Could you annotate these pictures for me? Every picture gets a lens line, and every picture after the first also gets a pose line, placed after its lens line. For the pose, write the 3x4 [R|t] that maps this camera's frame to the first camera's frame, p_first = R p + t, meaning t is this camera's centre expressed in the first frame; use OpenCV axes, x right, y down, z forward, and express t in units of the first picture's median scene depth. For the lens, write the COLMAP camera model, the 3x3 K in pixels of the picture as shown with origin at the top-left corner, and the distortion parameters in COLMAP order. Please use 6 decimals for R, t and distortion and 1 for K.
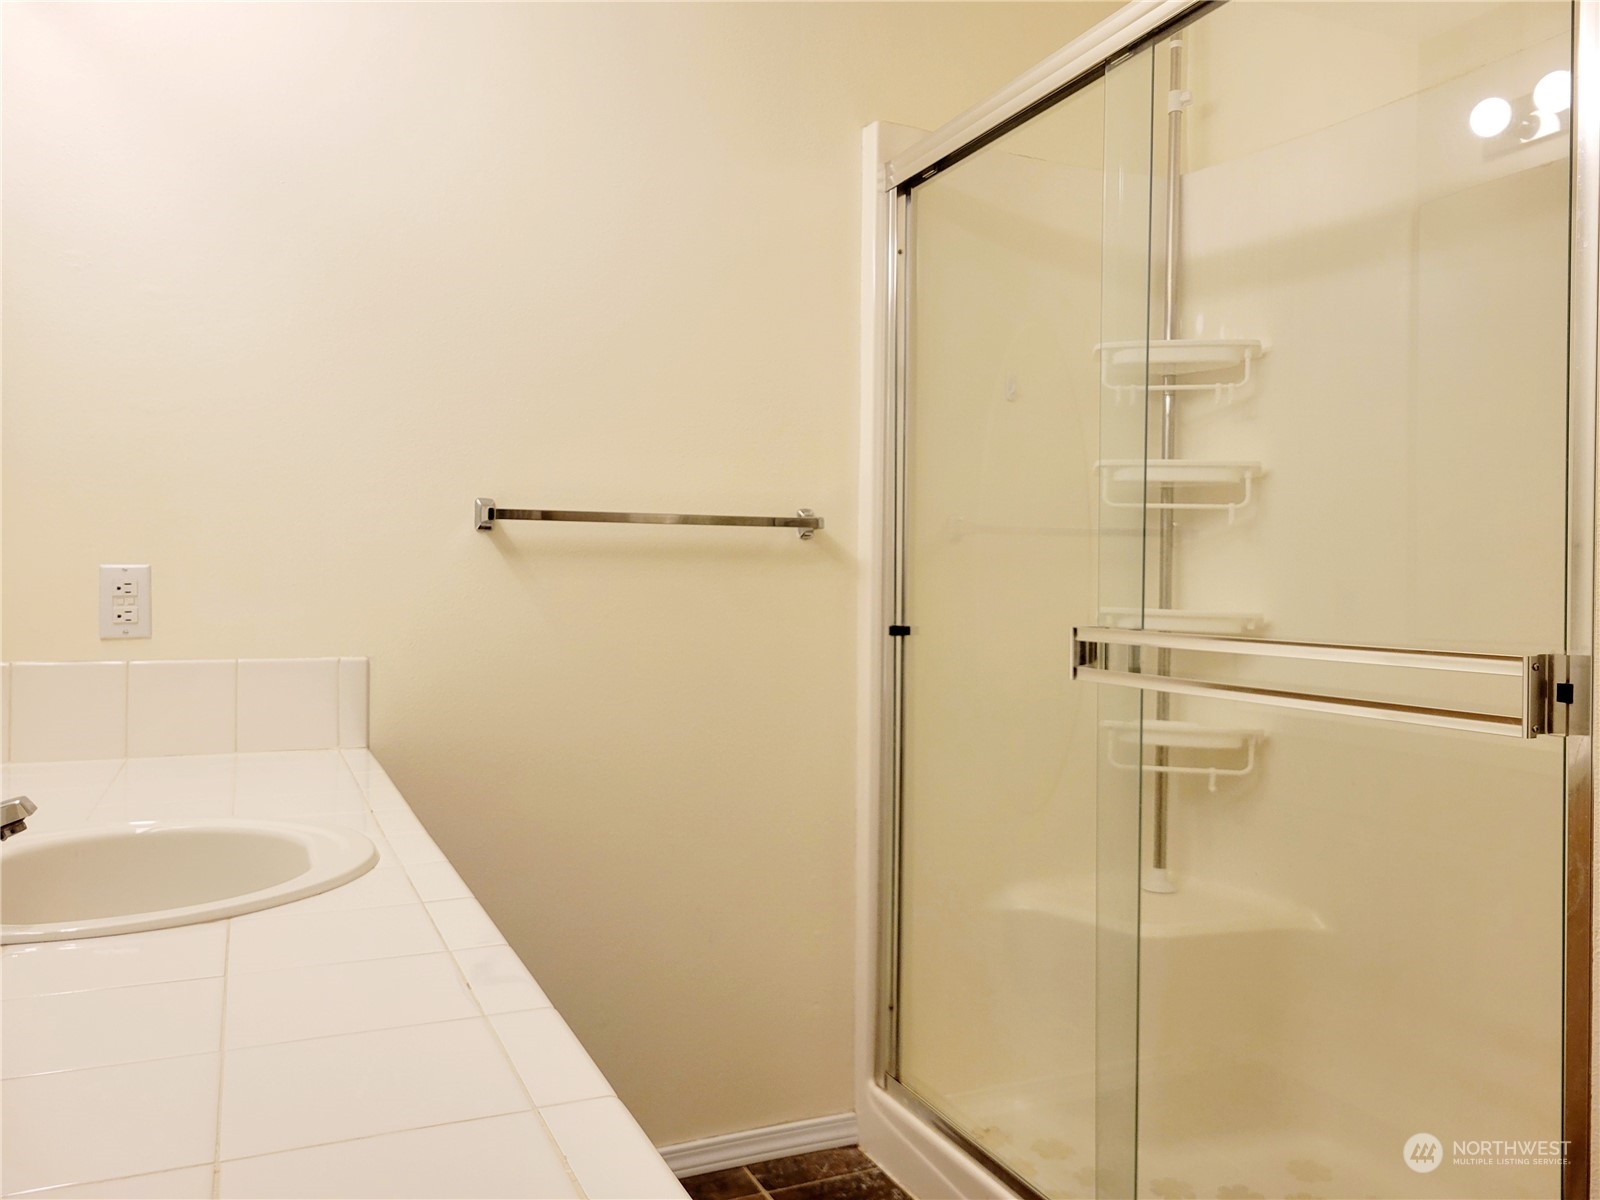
lens RADIAL K [[1204.6, 0, 799.9], [0, 1204.6, 598.9], [0, 0, 1]] dist [0.005035, -0.000476]
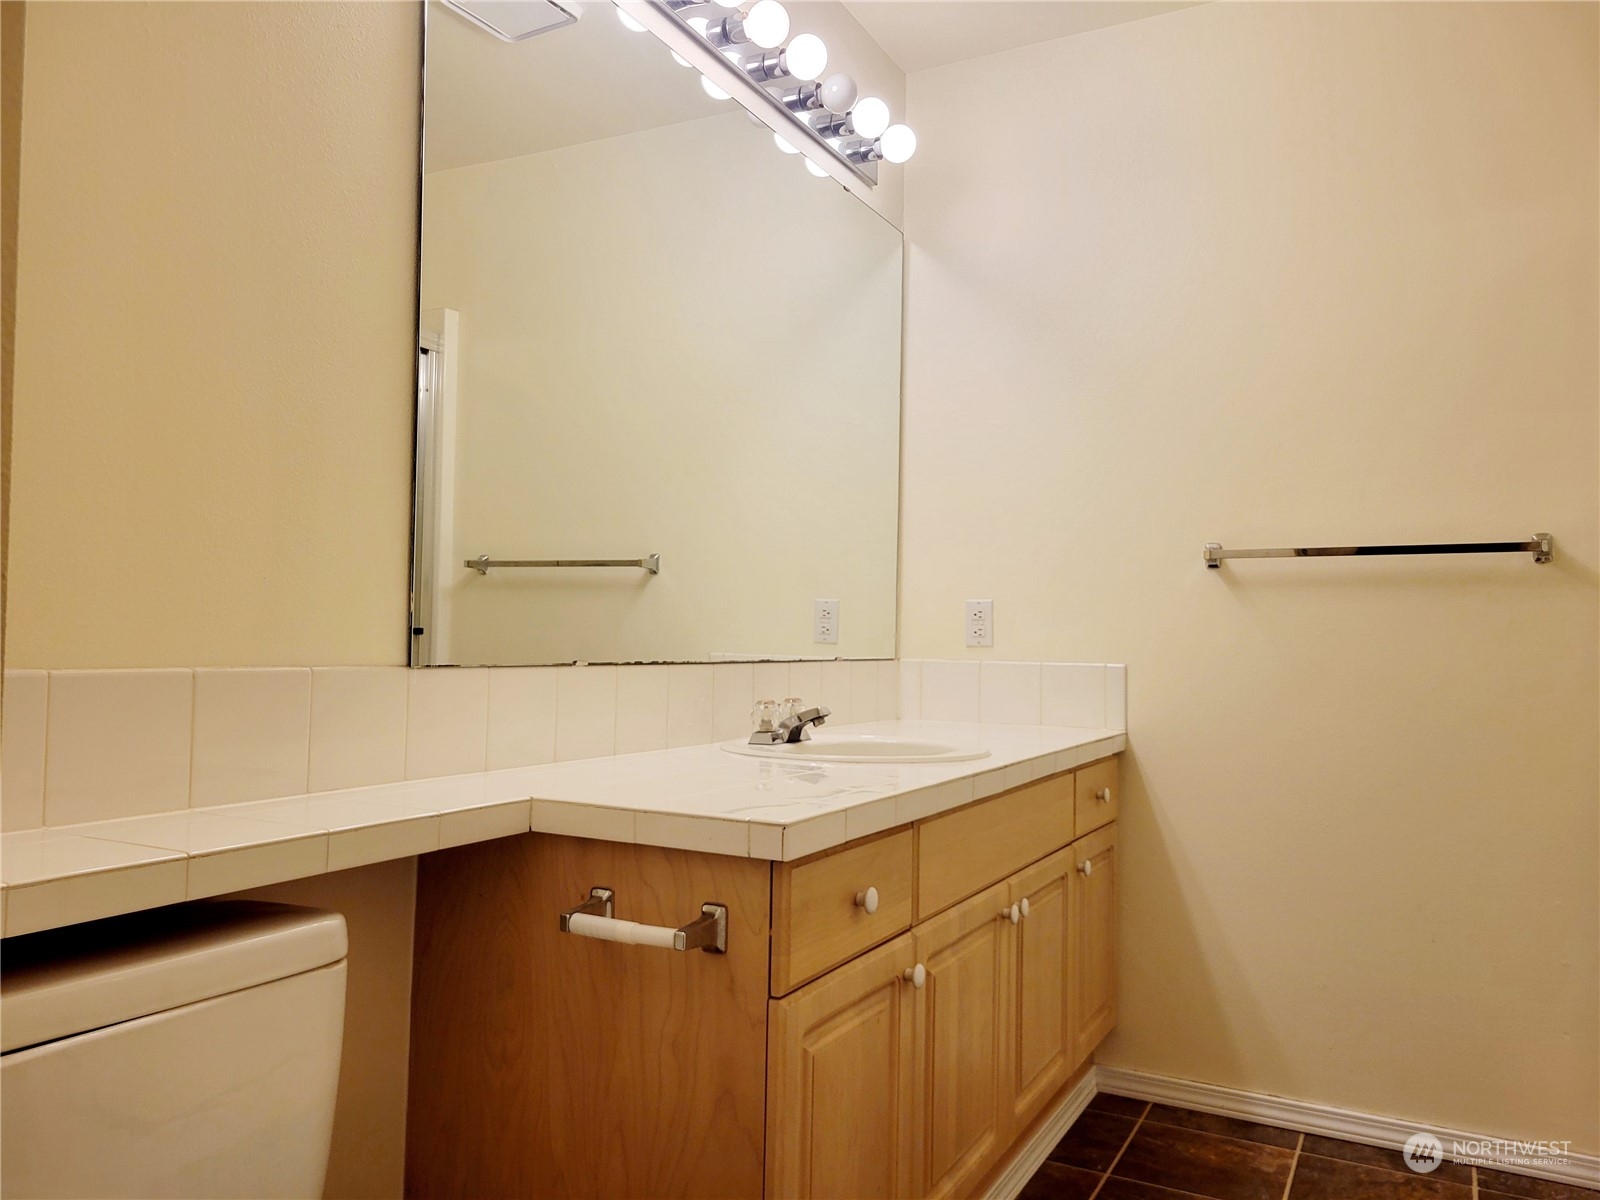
lens RADIAL K [[1204.6, 0, 799.2], [0, 1204.6, 601.4], [0, 0, 1]] dist [0.005035, -0.000476]
pose [[0.605328, -0.020140, -0.795721, 0.489638], [-0.008737, 0.999451, -0.031943, 0.023303], [0.795928, 0.026289, 0.604820, -0.122015]]
